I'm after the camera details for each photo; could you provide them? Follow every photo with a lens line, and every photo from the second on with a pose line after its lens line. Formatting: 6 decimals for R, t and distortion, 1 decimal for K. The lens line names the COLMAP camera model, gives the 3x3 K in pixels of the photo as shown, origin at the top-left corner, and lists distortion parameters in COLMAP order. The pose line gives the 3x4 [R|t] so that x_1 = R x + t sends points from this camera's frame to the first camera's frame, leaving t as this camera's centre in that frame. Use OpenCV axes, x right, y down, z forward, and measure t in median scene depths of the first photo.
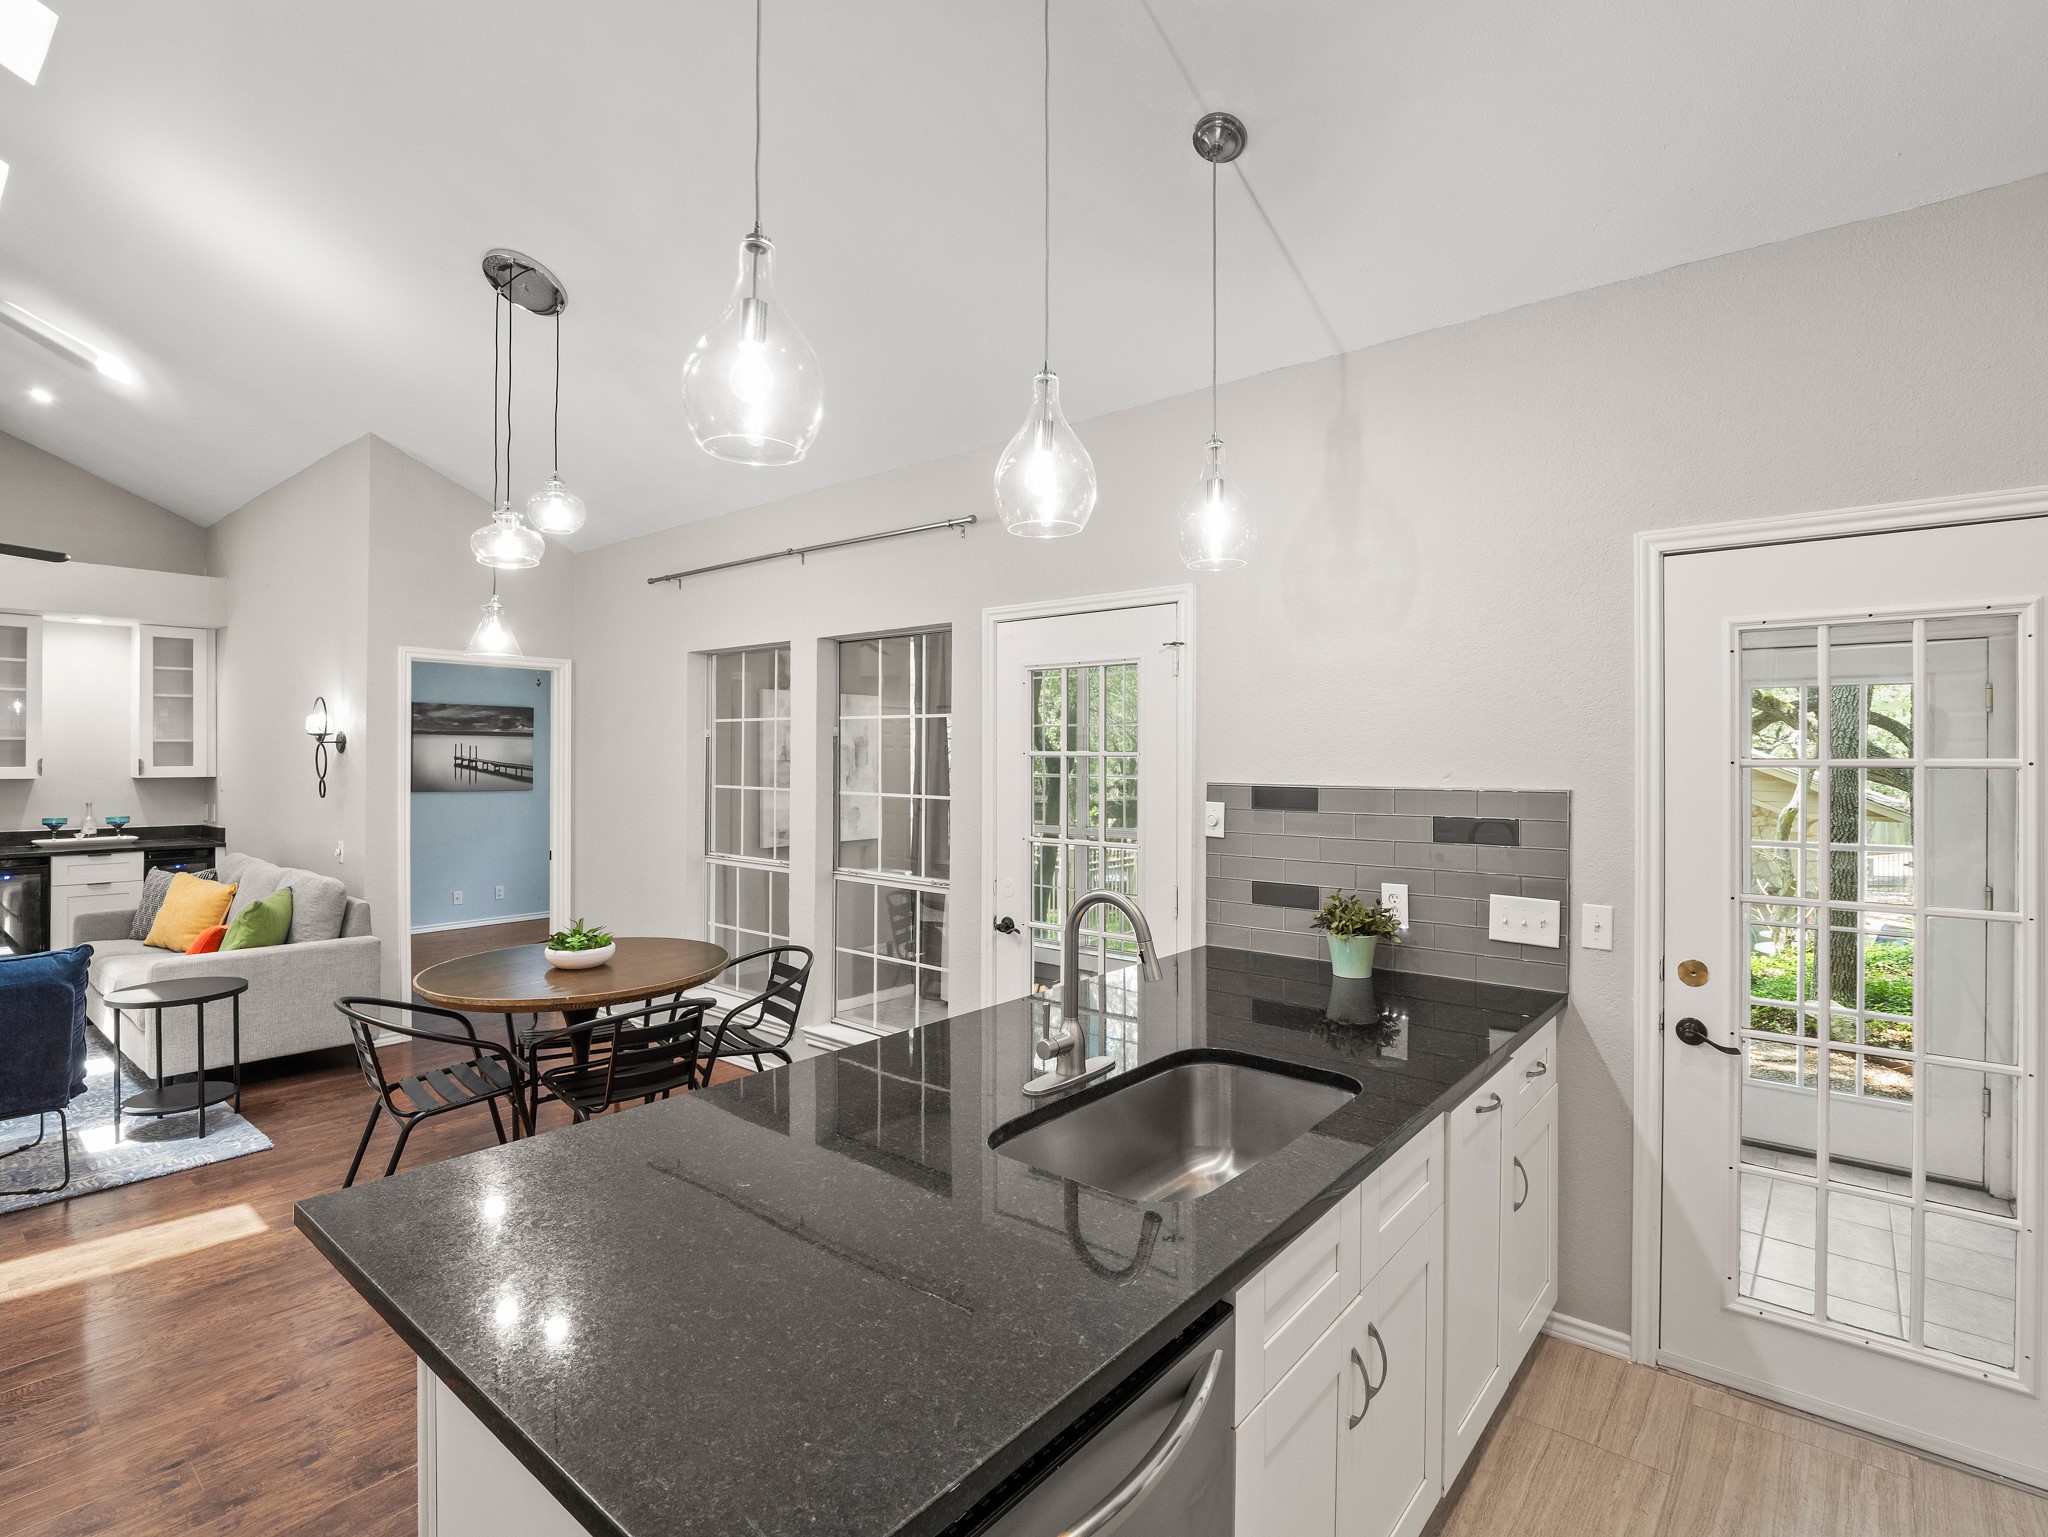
lens RADIAL K [[991.5, 0, 1005.6], [0, 991.5, 768.7], [0, 0, 1]] dist [-0.014697, -0.004556]
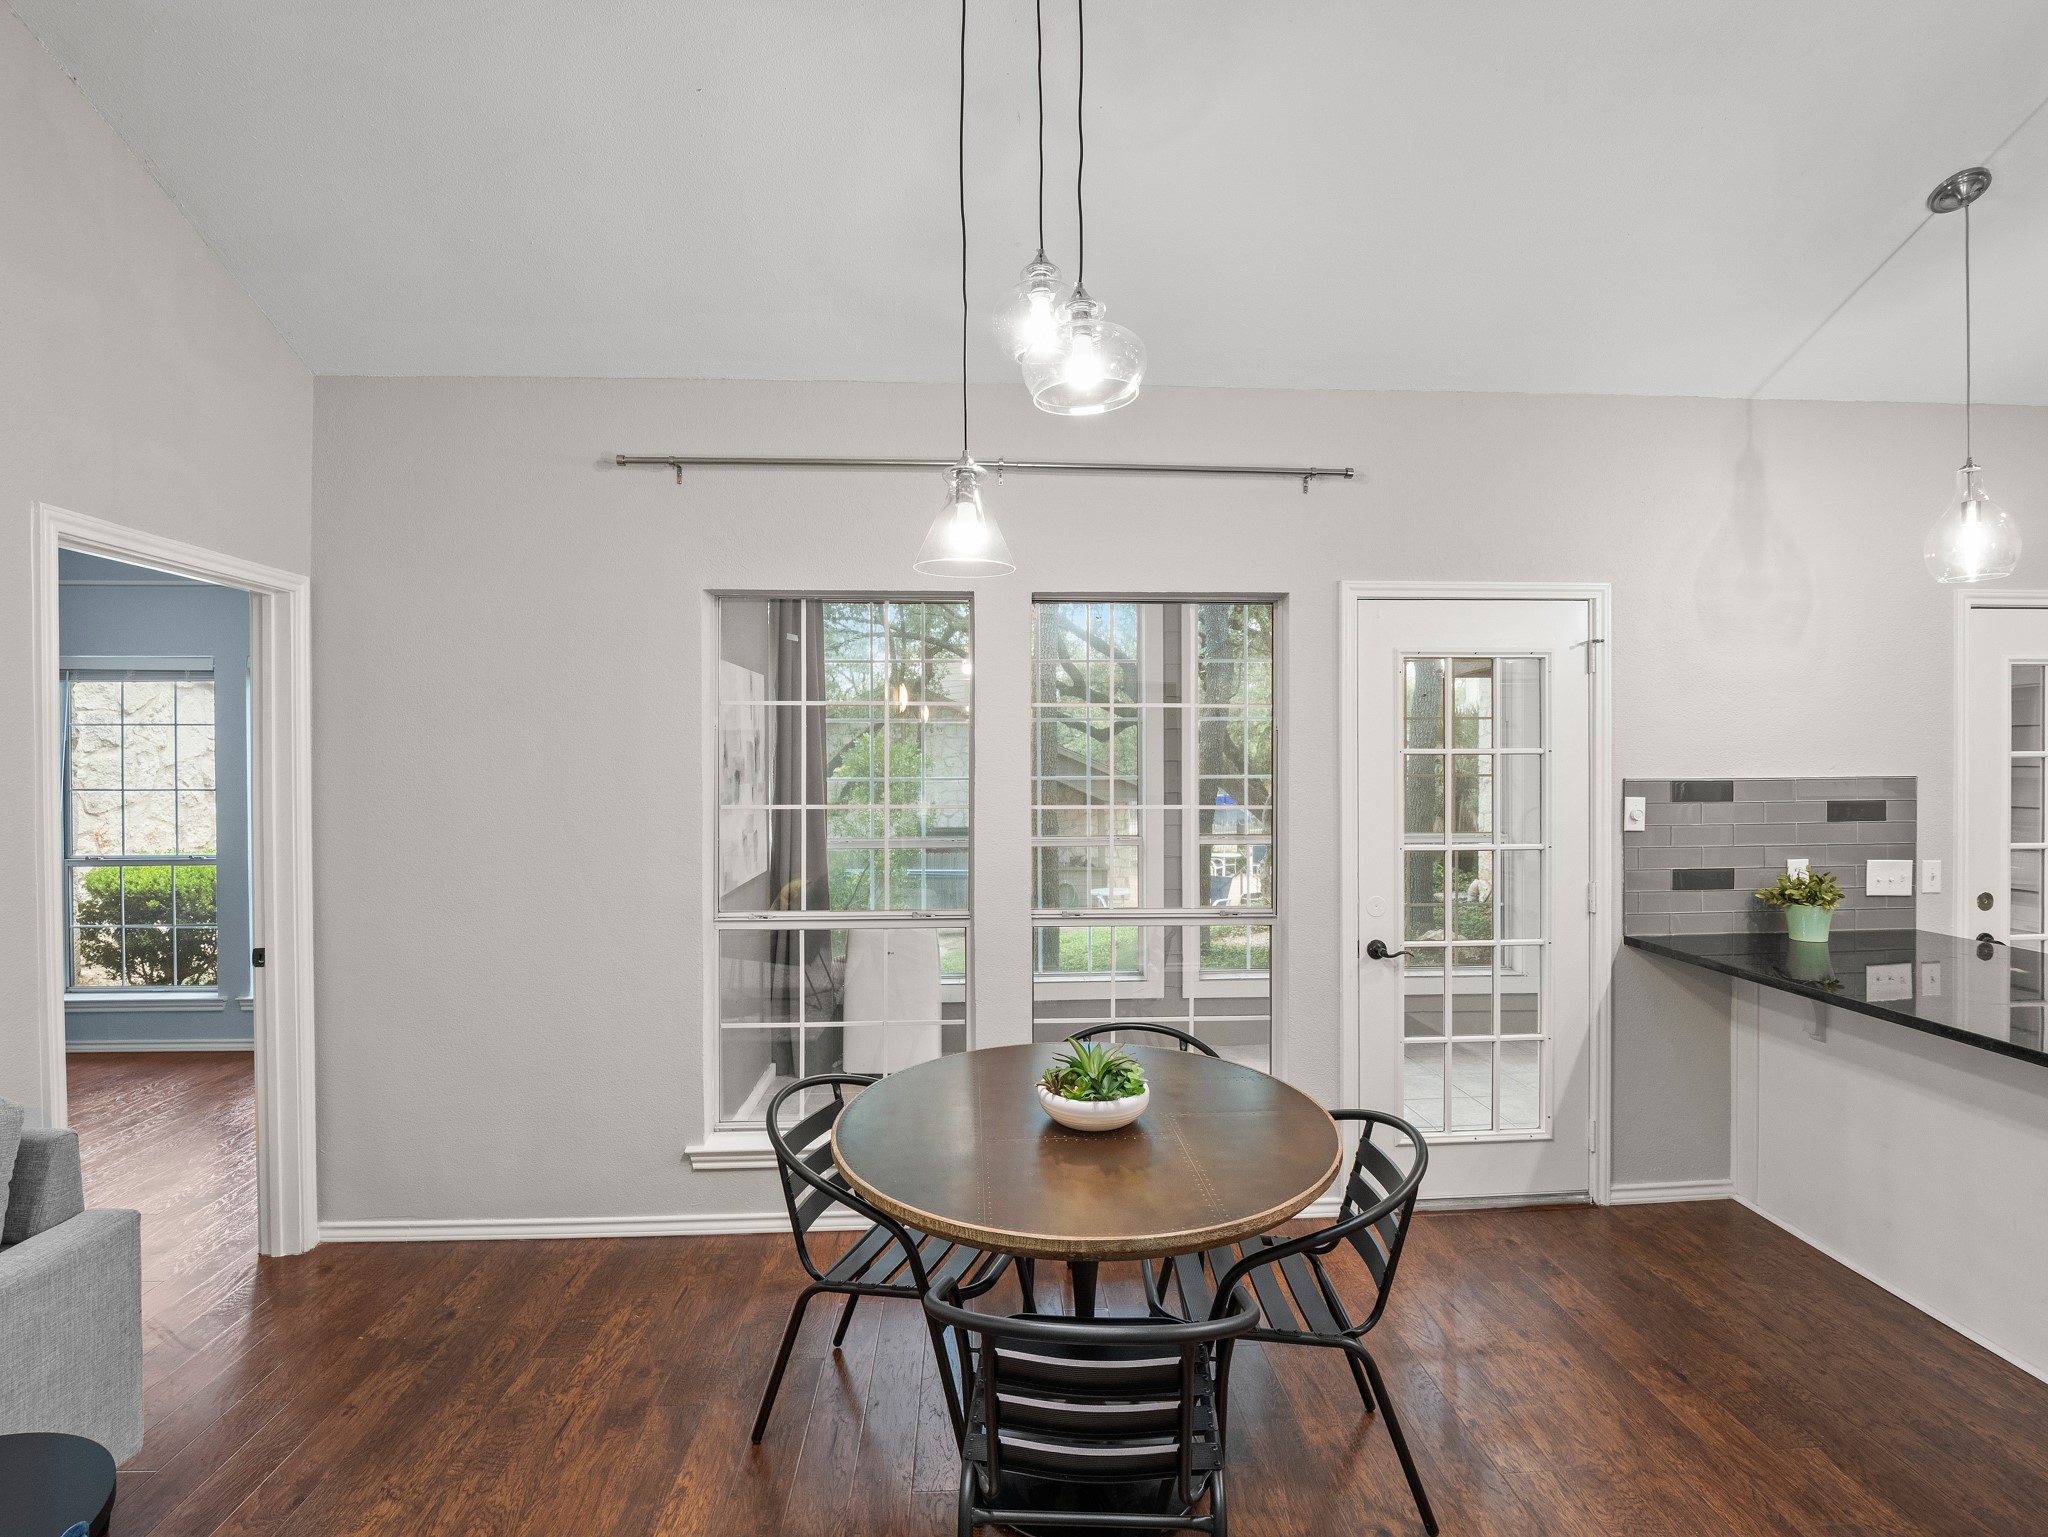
lens RADIAL K [[991.5, 0, 1022.6], [0, 991.5, 775.4], [0, 0, 1]] dist [-0.014697, -0.004556]
pose [[0.734171, -0.013996, 0.678820, -0.586740], [0.016294, 0.999863, 0.002993, -0.001420], [-0.678769, 0.008863, 0.734298, 0.413495]]
